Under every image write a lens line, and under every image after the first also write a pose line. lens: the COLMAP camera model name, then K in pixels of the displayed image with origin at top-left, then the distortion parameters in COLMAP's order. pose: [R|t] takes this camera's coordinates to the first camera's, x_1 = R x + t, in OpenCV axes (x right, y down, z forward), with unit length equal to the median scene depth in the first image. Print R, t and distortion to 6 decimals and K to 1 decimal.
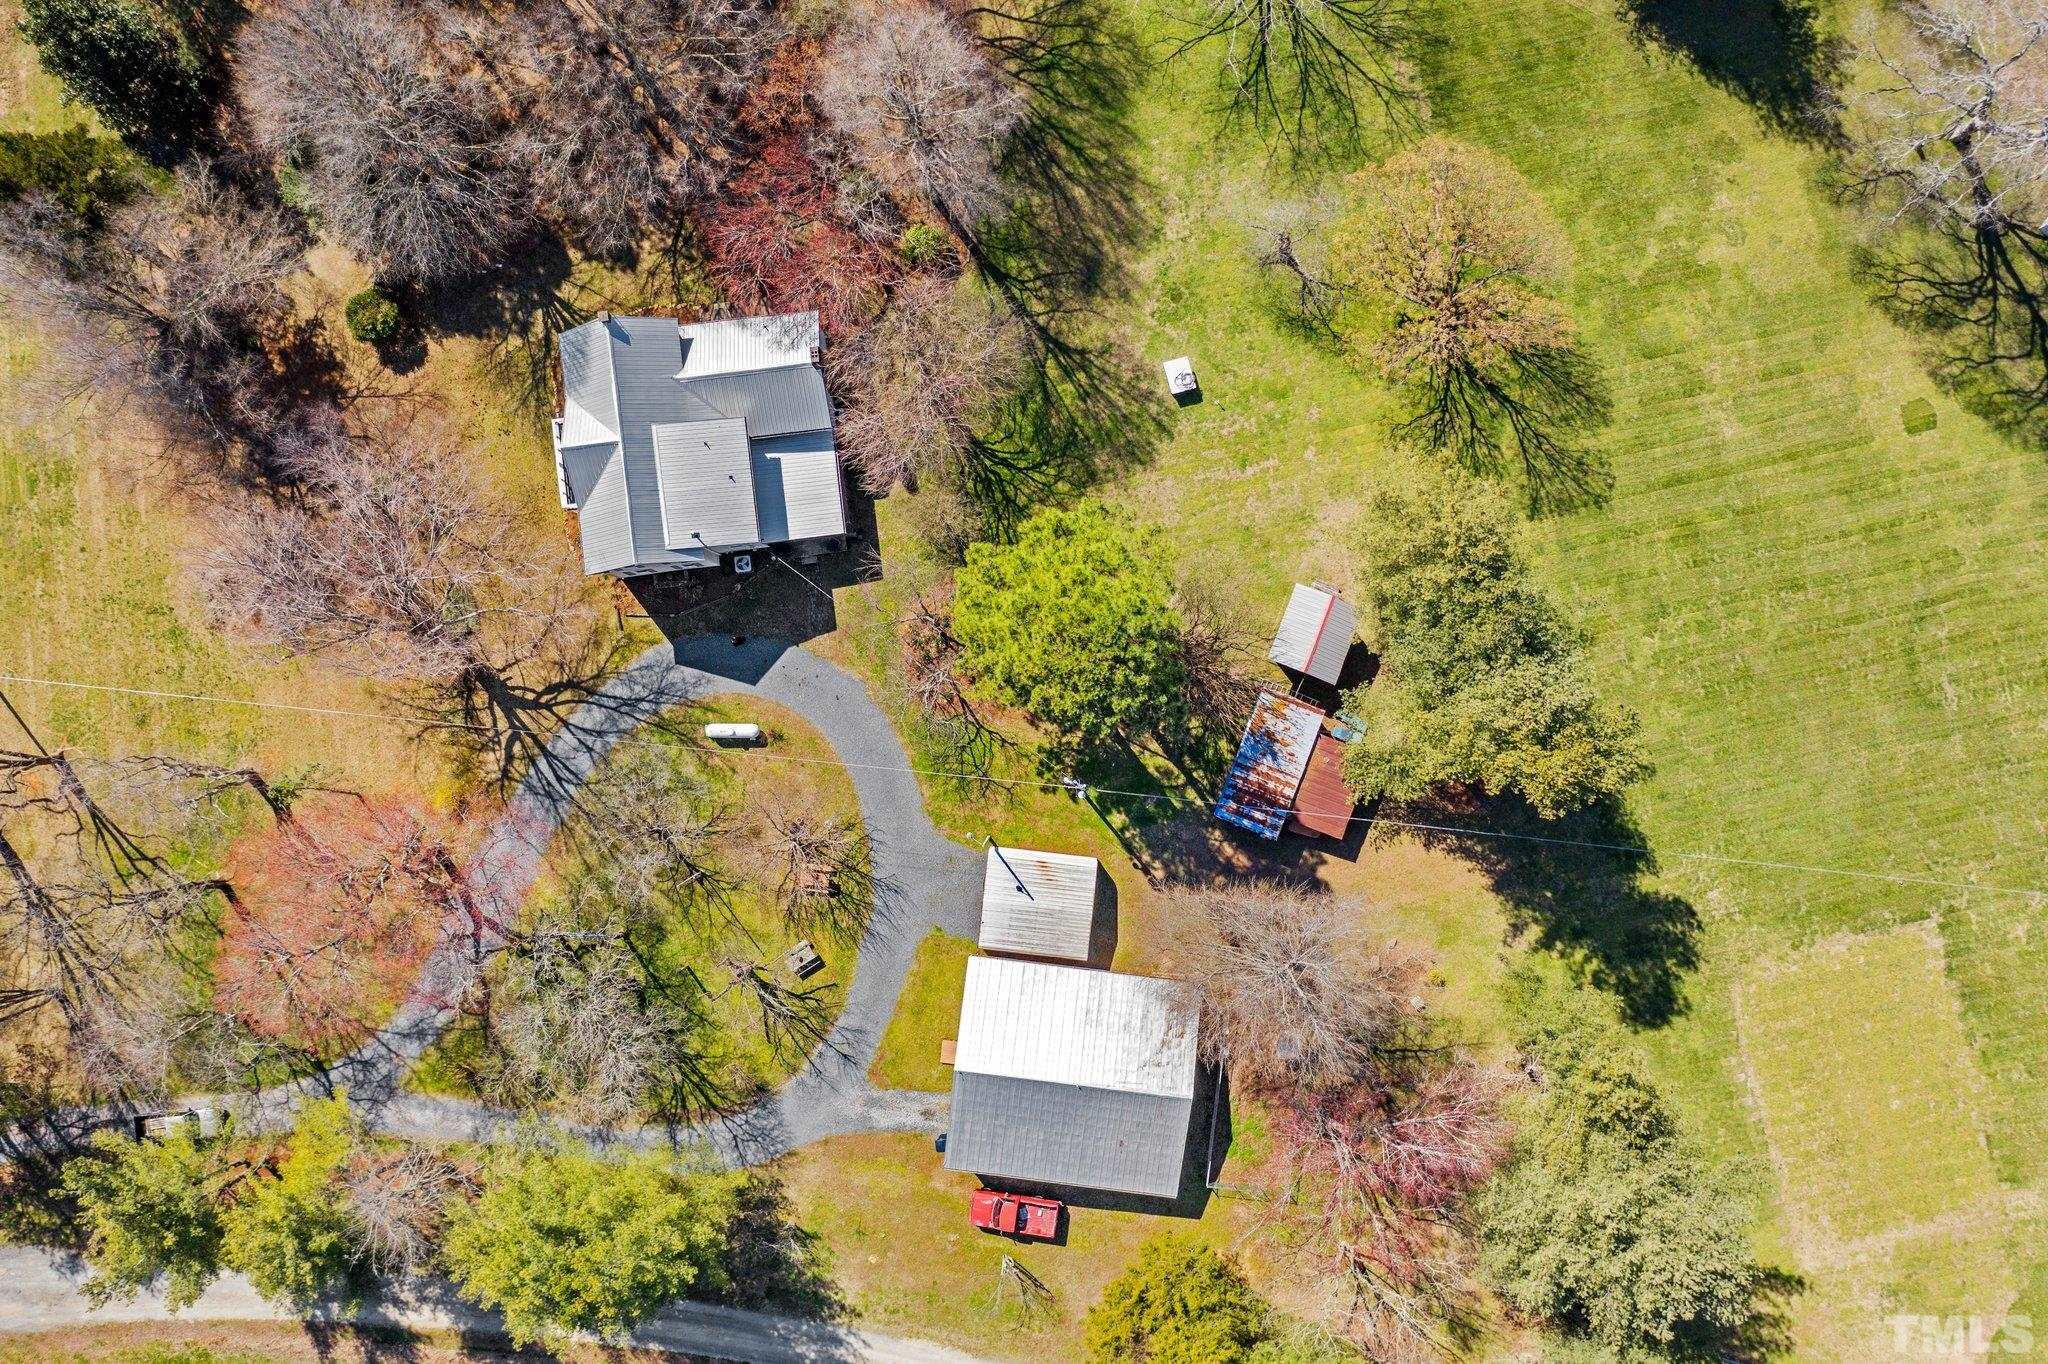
lens RADIAL K [[1679.9, 0, 1026.8], [0, 1679.9, 672.0], [0, 0, 1]] dist [-0.033210, 0.000980]
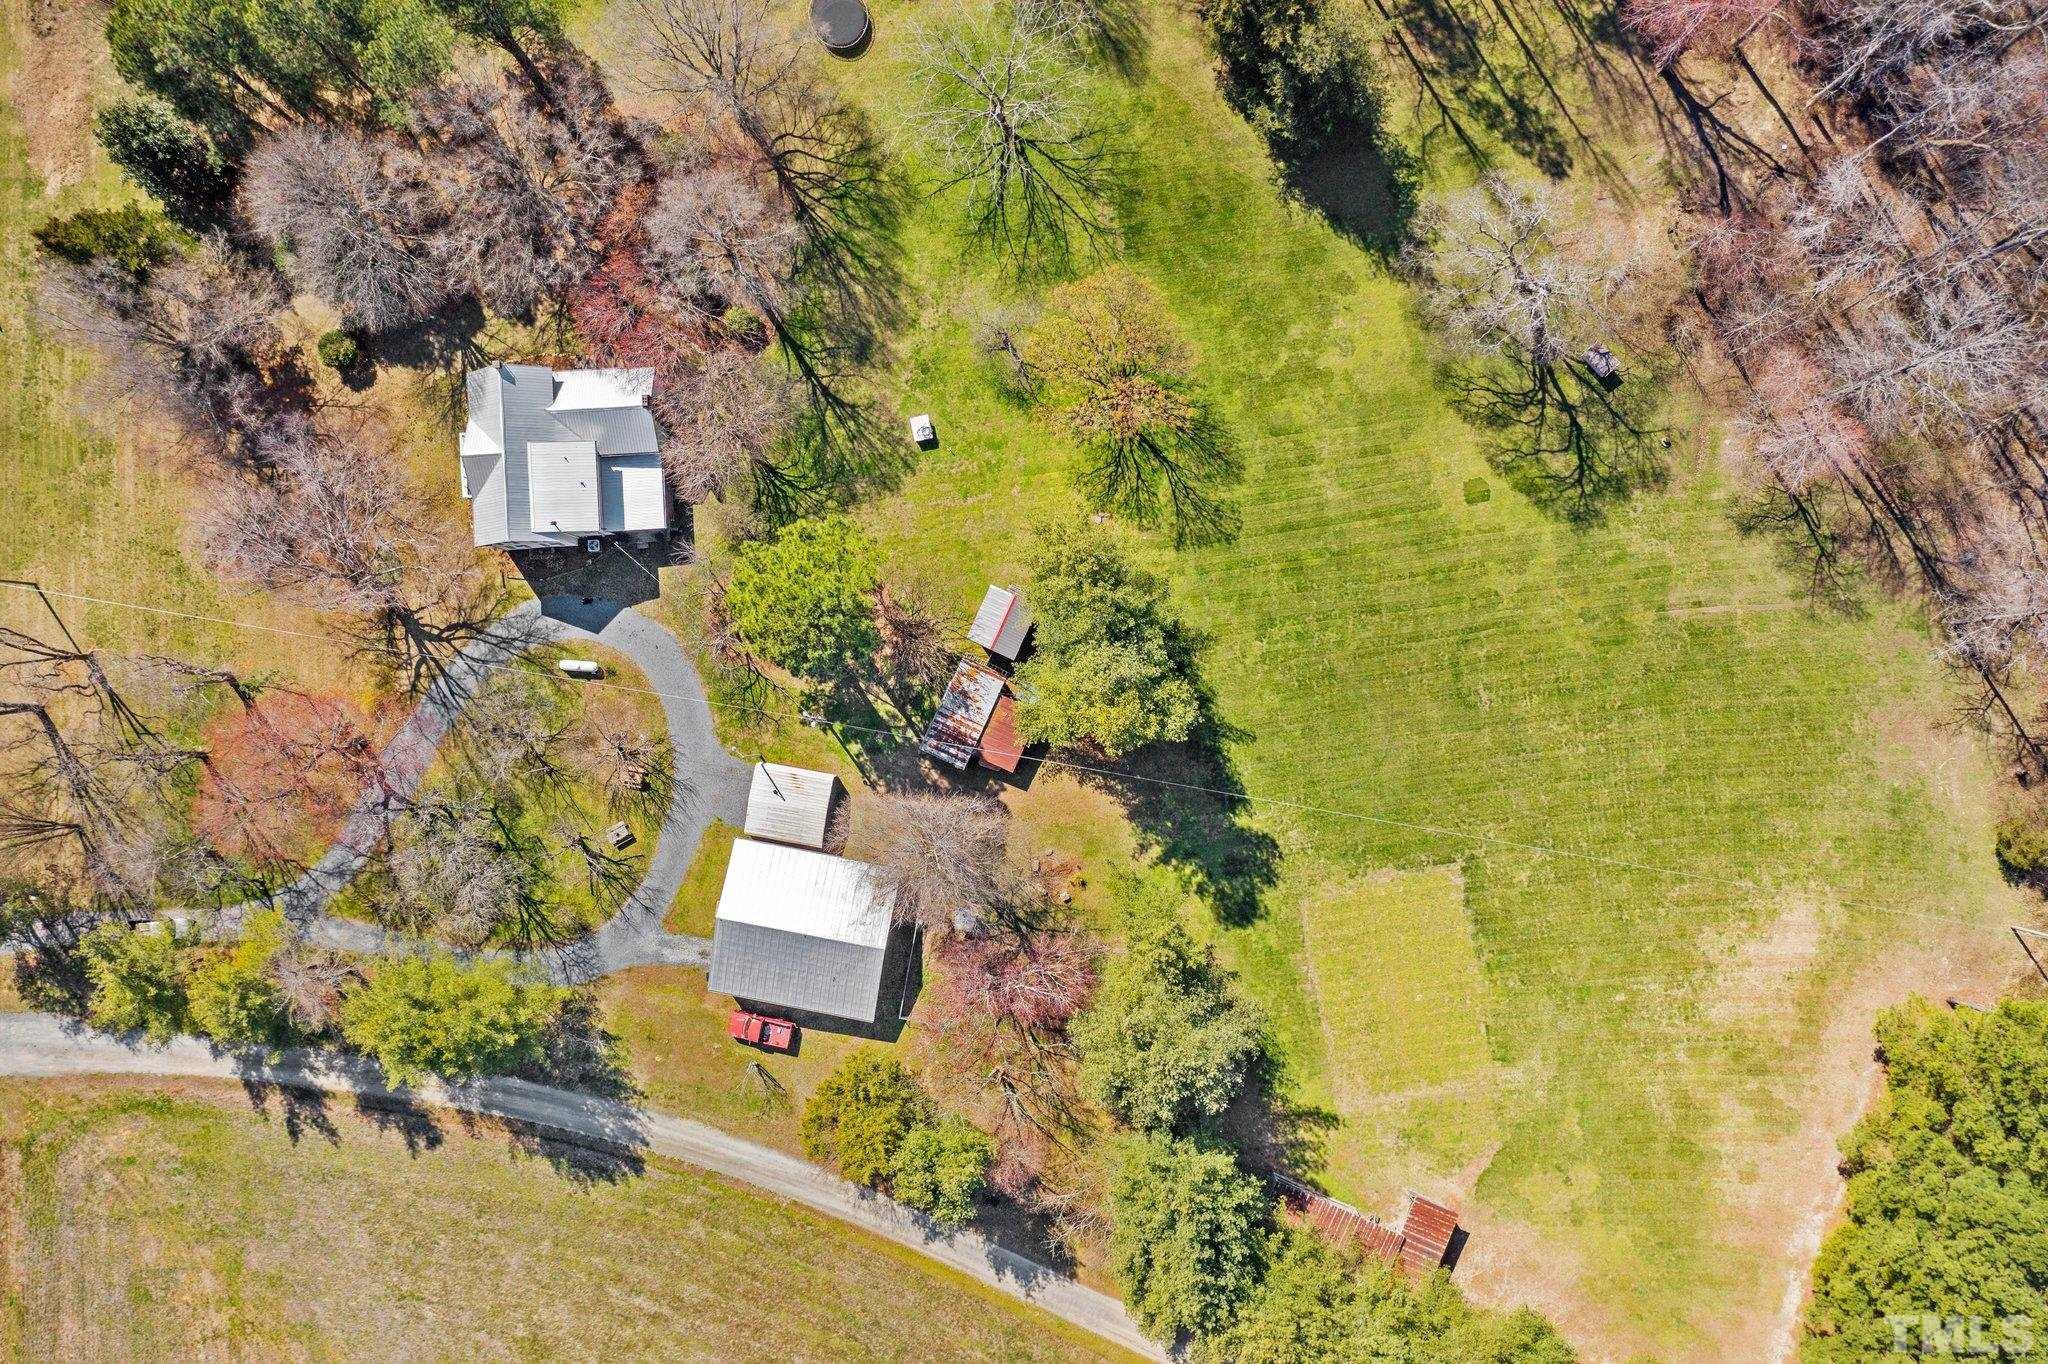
lens RADIAL K [[1679.9, 0, 1021.0], [0, 1679.9, 681.2], [0, 0, 1]] dist [-0.033210, 0.000980]
pose [[0.997954, 0.063923, -0.001226, 0.185975], [-0.063915, 0.997939, 0.005717, 0.016225], [0.001589, -0.005627, 0.999983, -0.368950]]
